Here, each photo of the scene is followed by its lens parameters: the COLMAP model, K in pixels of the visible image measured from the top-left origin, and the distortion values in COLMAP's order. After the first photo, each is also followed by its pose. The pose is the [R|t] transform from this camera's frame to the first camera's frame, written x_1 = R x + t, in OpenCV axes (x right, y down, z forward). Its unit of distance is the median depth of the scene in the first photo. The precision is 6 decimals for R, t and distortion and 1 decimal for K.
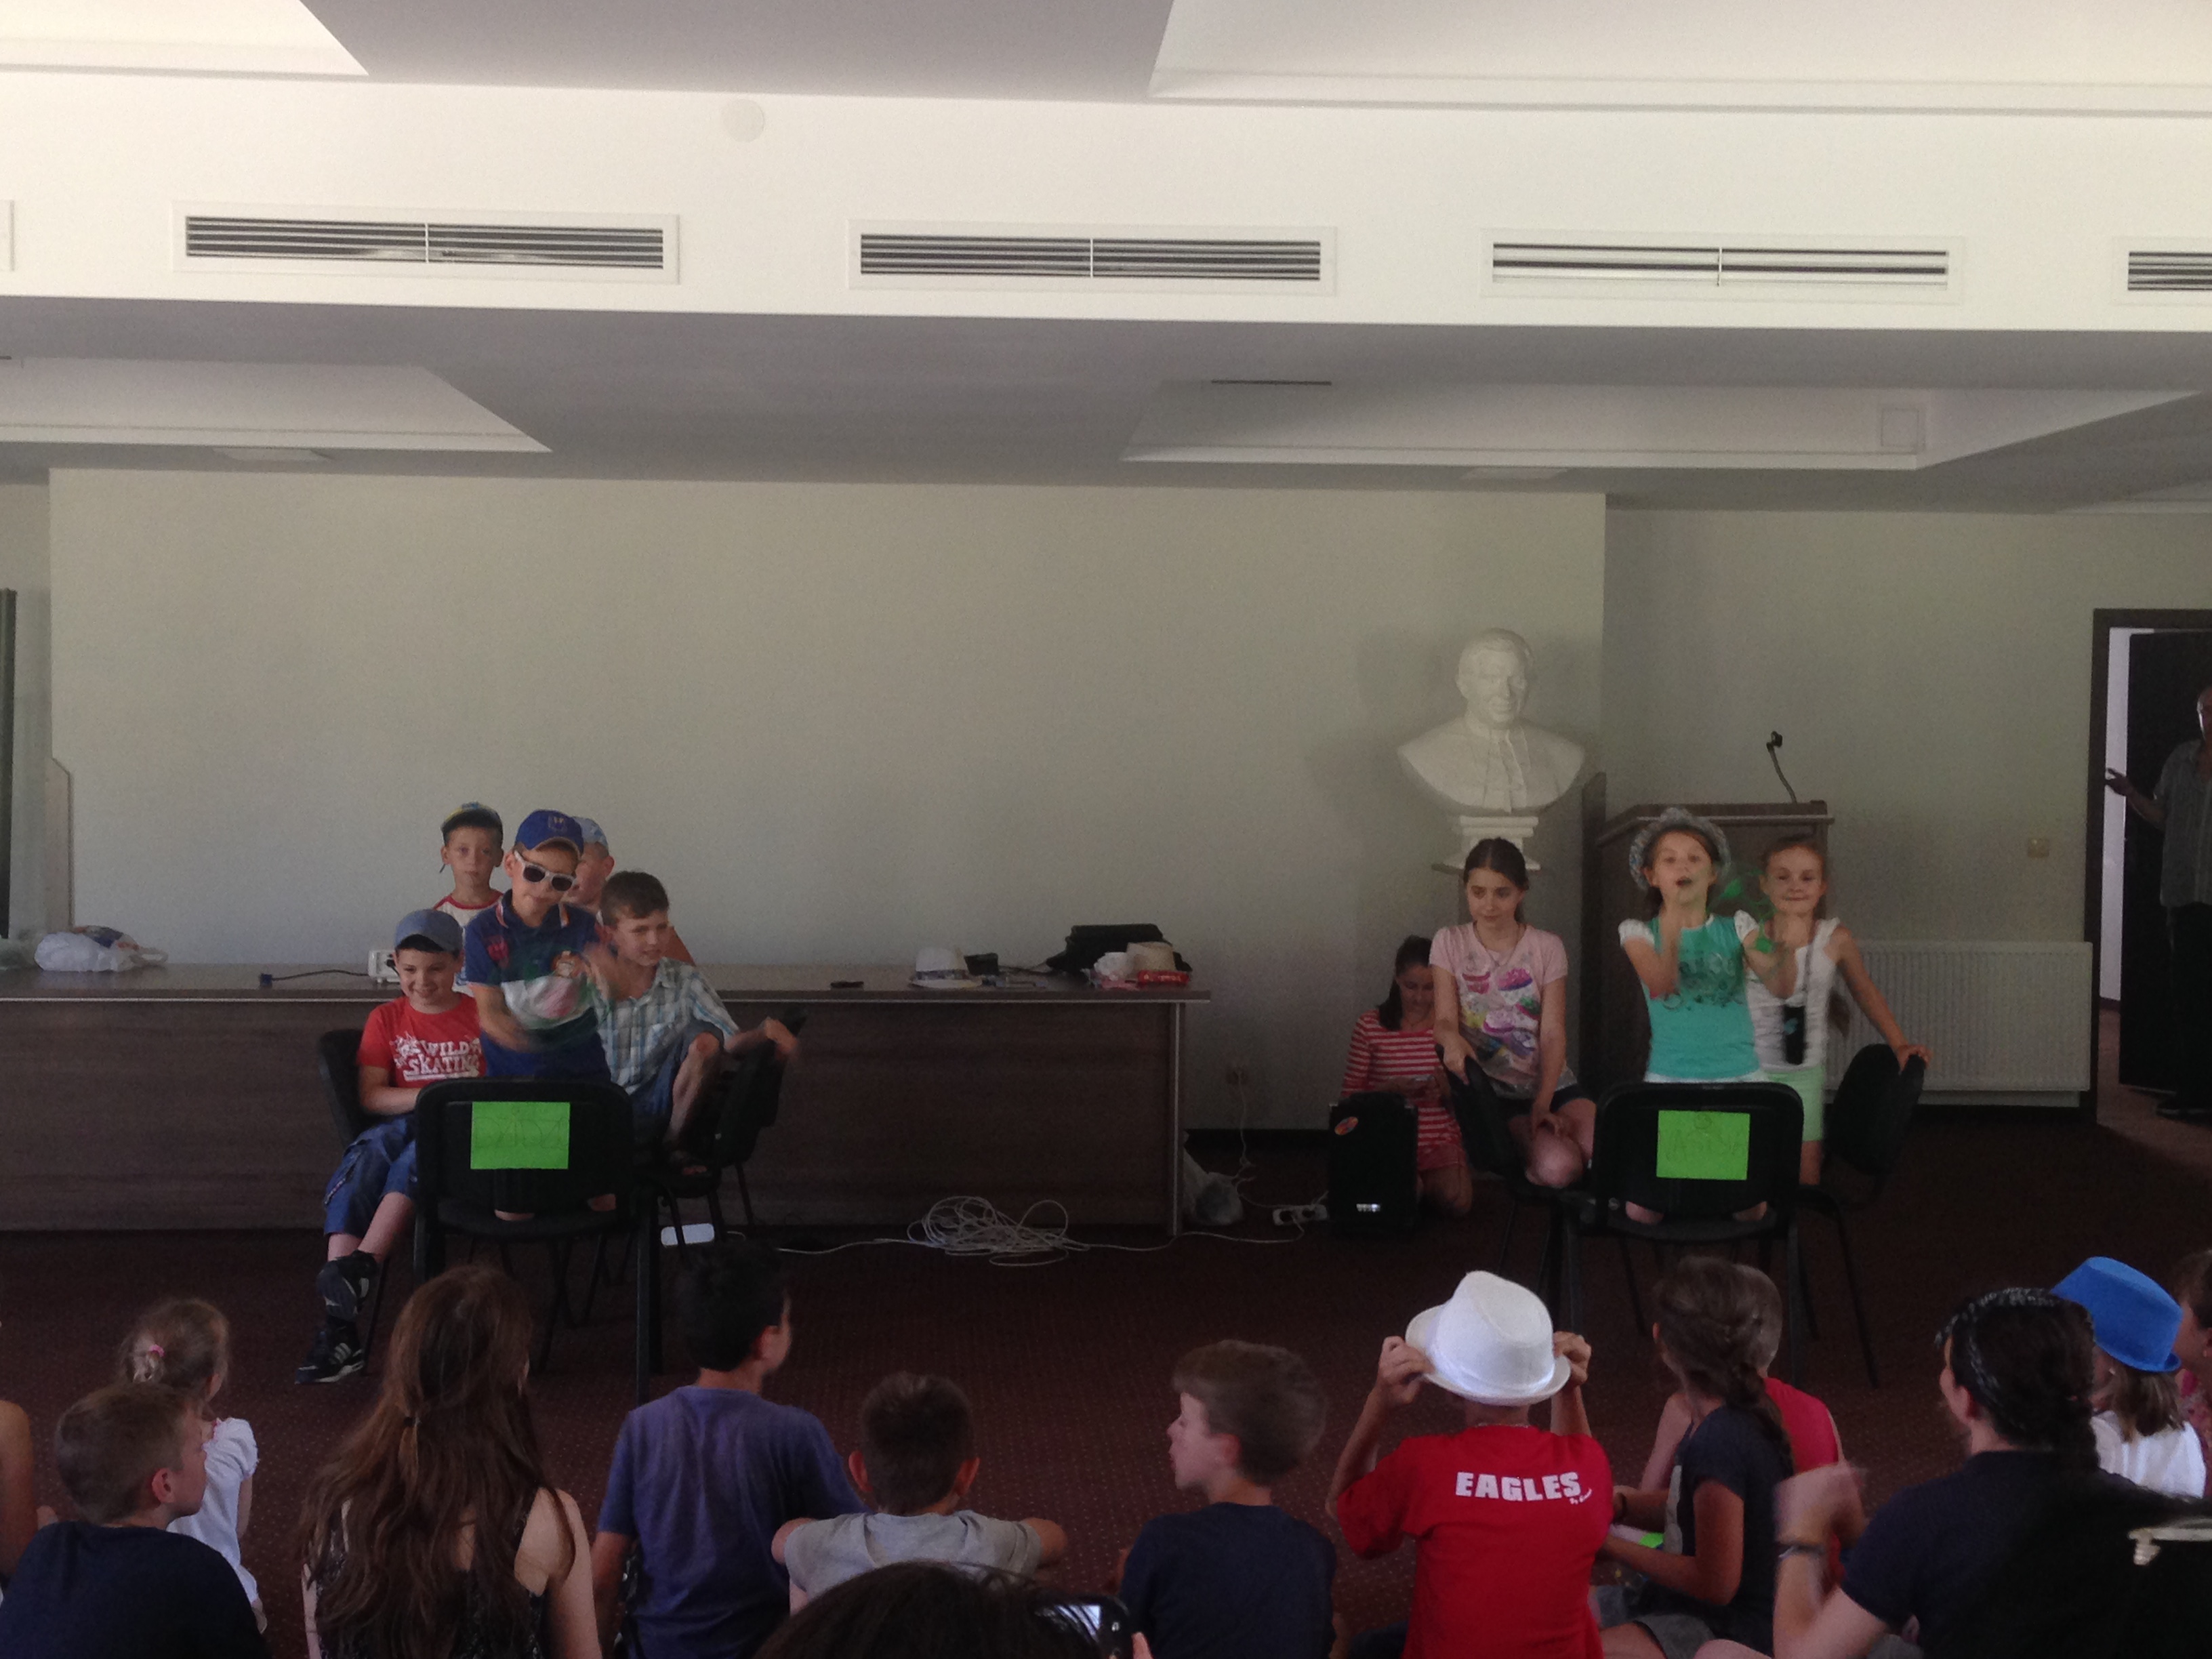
lens RADIAL K [[2717.5, 0, 1106.0], [0, 2717.5, 829.5], [0, 0, 1]] dist [-0.000582, 0.360427]
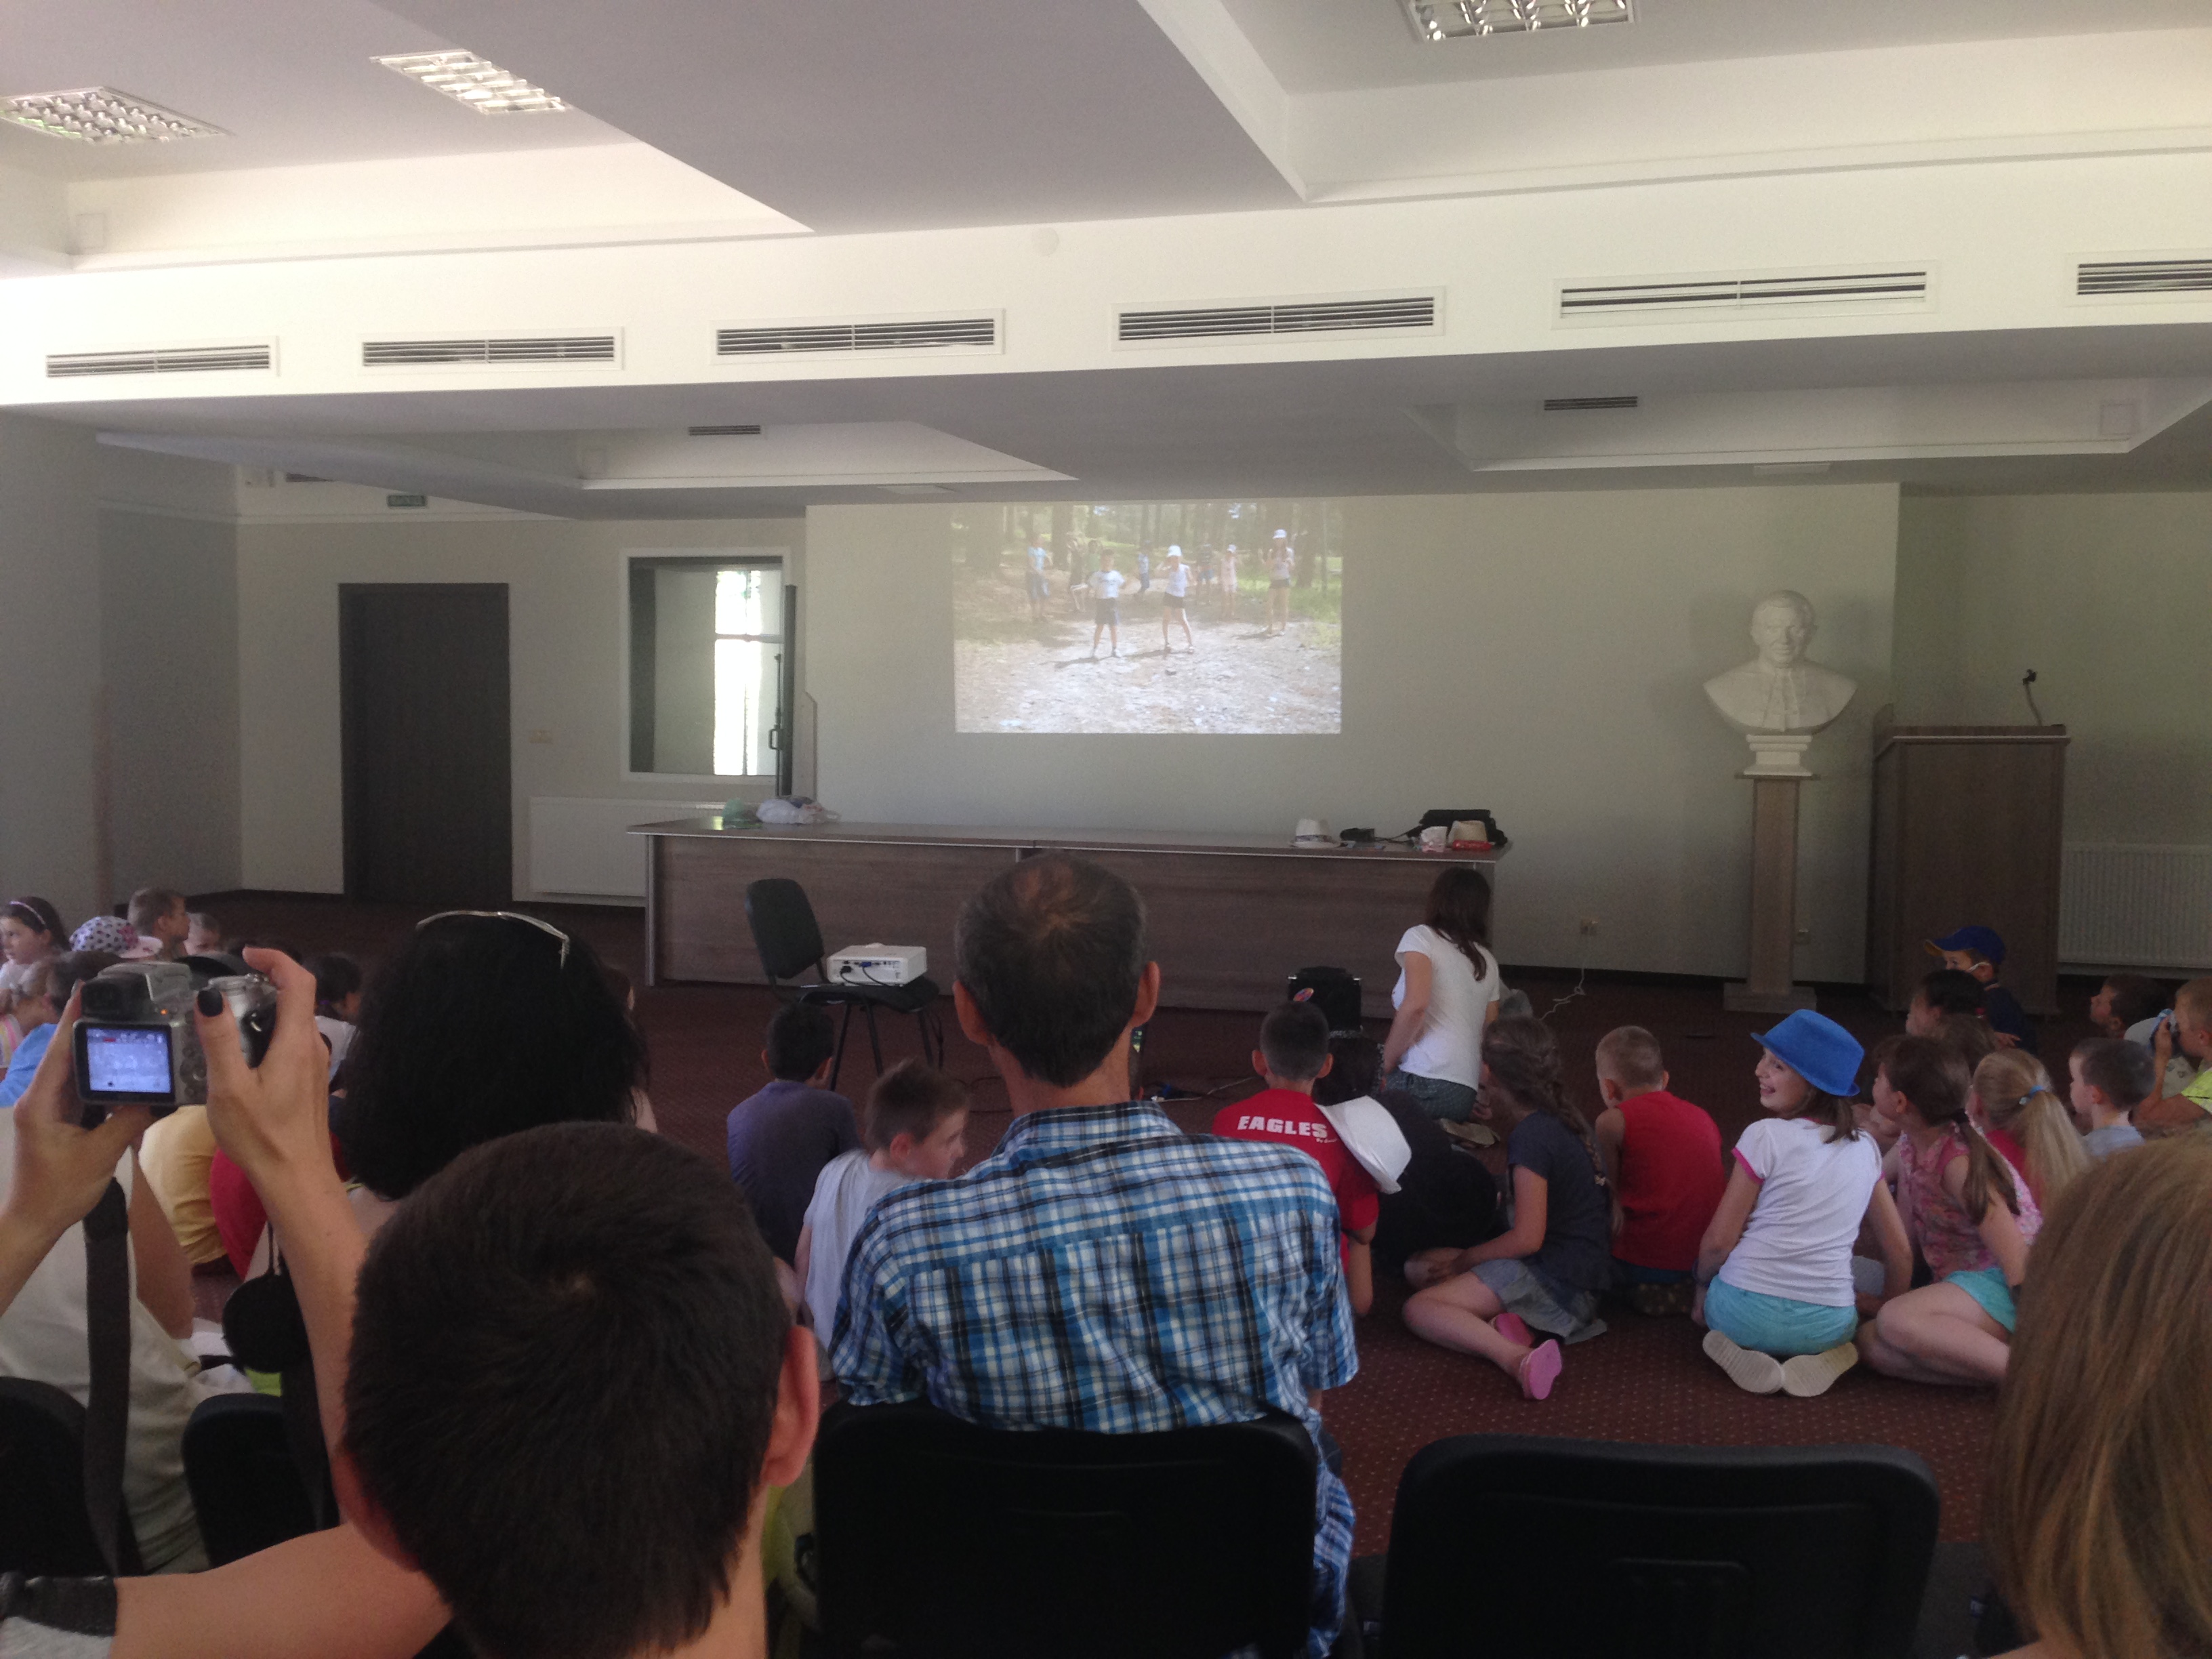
lens RADIAL K [[2026.6, 0, 1106.0], [0, 2026.6, 829.5], [0, 0, 1]] dist [0.097320, -0.124204]
pose [[0.940972, 0.022947, -0.337706, 0.188333], [-0.015421, 0.999570, 0.024953, 0.022812], [0.338133, -0.018272, 0.940921, -0.034393]]
